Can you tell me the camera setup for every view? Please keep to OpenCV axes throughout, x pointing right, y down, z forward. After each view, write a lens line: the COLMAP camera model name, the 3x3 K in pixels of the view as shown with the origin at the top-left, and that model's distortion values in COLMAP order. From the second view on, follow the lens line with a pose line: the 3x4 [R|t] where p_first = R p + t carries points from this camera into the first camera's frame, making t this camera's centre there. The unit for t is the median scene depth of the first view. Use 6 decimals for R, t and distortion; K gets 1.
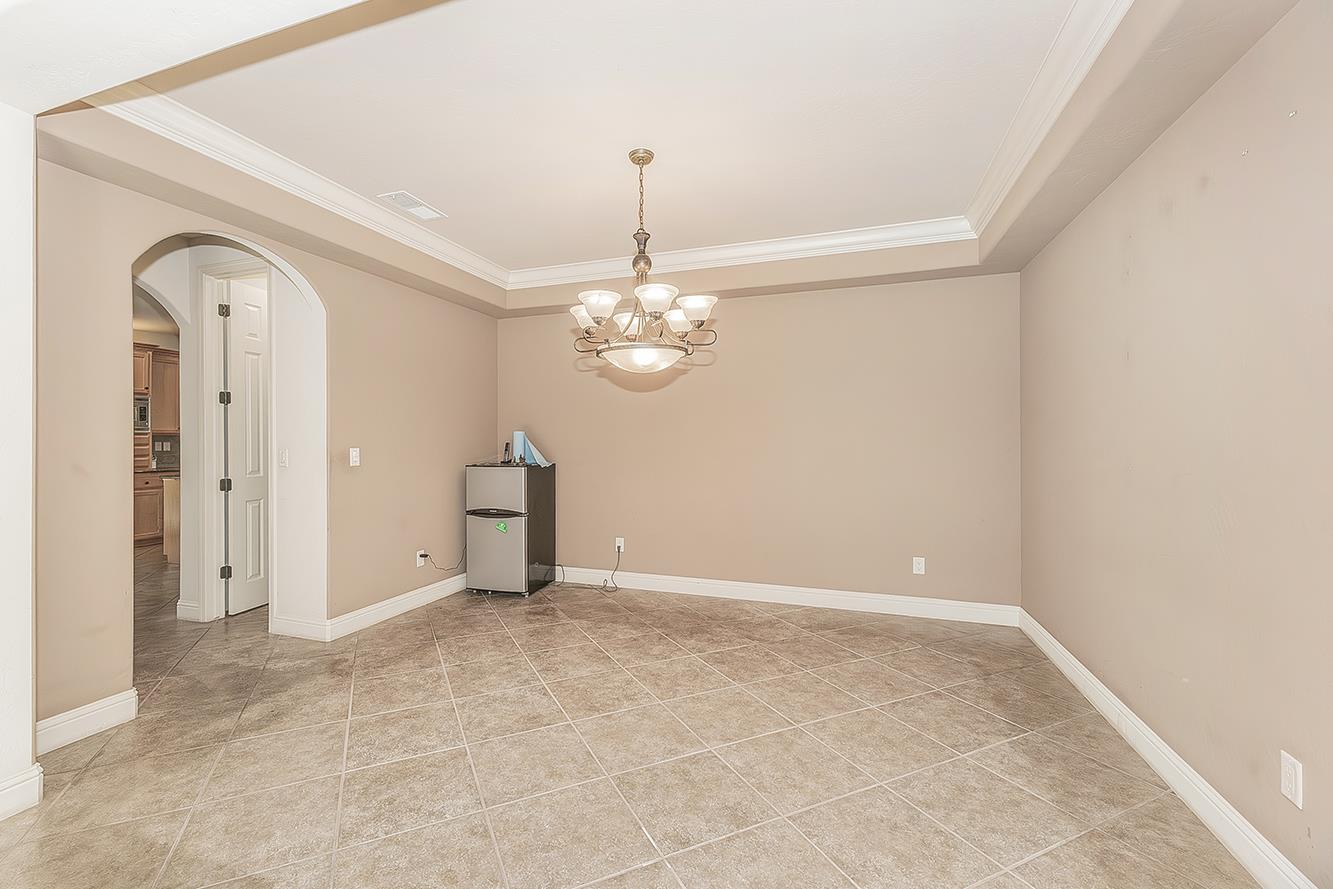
lens RADIAL K [[573.6, 0, 620.6], [0, 573.6, 441.5], [0, 0, 1]] dist [0.009649, 0.000114]
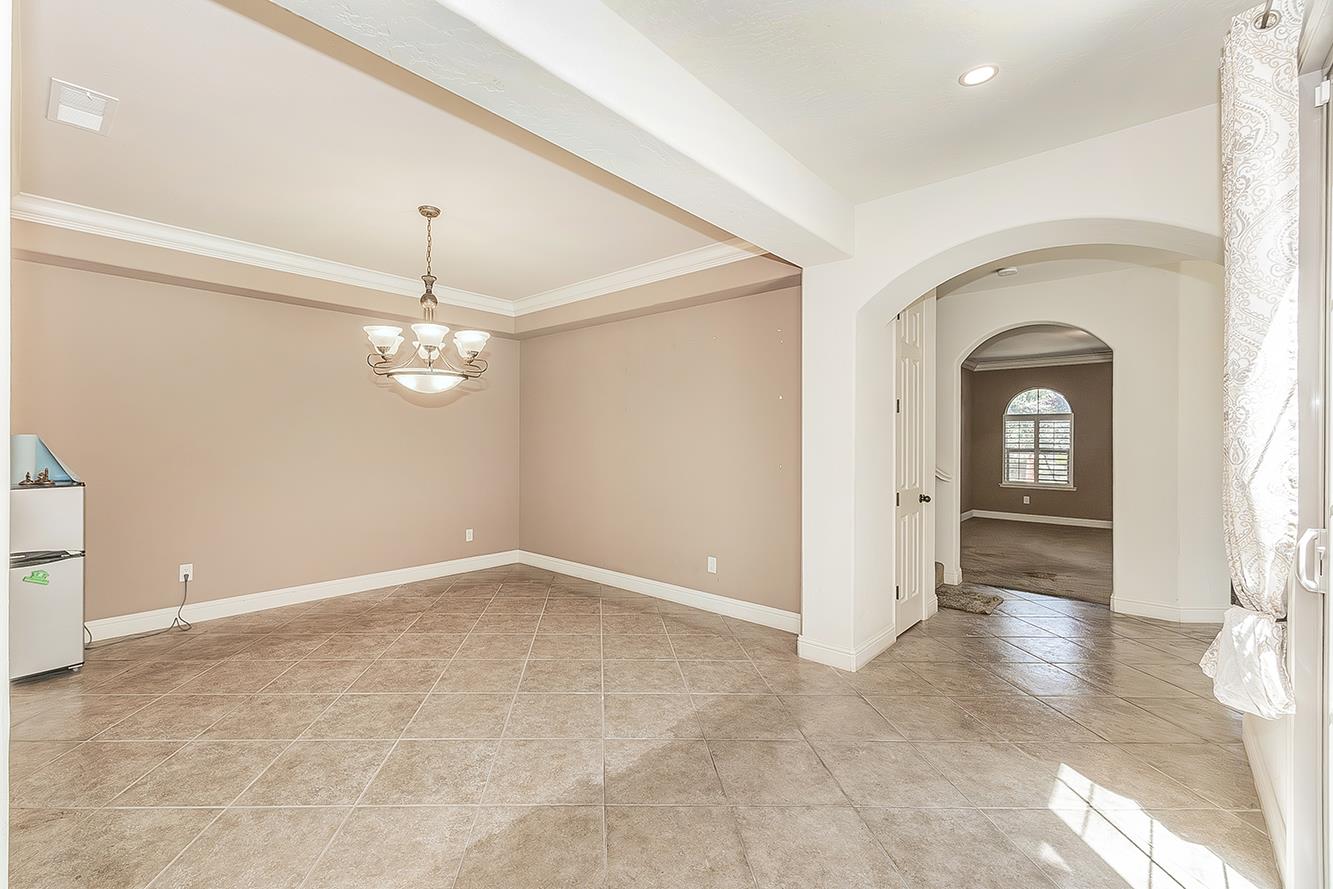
lens RADIAL K [[573.6, 0, 620.6], [0, 573.6, 441.5], [0, 0, 1]] dist [0.009649, 0.000114]
pose [[0.380750, -0.000816, 0.924677, -0.808042], [-0.004737, 0.999985, 0.002833, -0.023068], [-0.924666, -0.005458, 0.380741, 0.156948]]
